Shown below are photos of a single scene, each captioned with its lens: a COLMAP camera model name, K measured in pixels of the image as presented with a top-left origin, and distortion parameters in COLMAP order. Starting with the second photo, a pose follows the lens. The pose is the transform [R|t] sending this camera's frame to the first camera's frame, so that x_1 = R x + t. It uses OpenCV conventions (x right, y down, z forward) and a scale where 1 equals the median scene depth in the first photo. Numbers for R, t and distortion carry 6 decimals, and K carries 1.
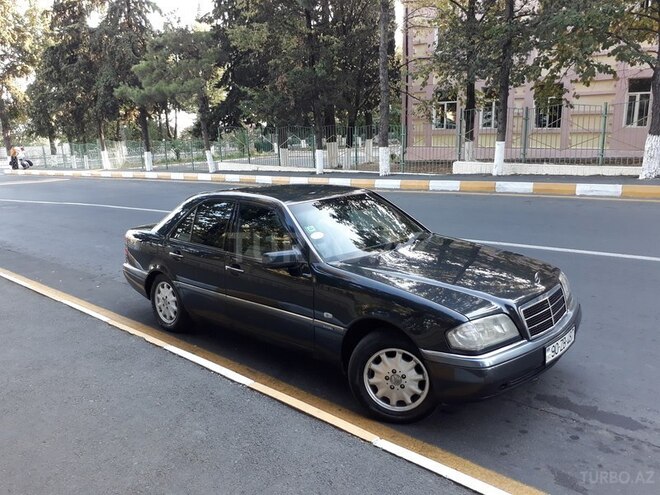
lens RADIAL K [[527.2, 0, 330.0], [0, 527.2, 247.5], [0, 0, 1]] dist [-0.005676, -0.006674]
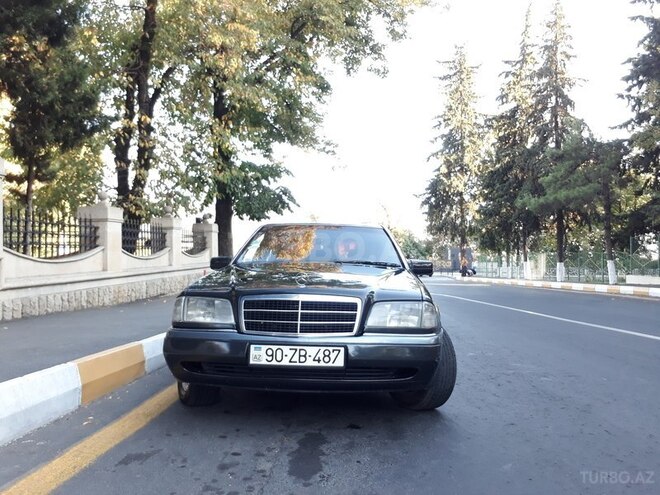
lens RADIAL K [[527.2, 0, 330.0], [0, 527.2, 247.5], [0, 0, 1]] dist [-0.005676, -0.006674]
pose [[0.631850, 0.010599, -0.775018, 0.152158], [-0.192798, 0.970628, -0.143908, 0.016866], [0.750729, 0.240351, 0.615335, 0.065455]]
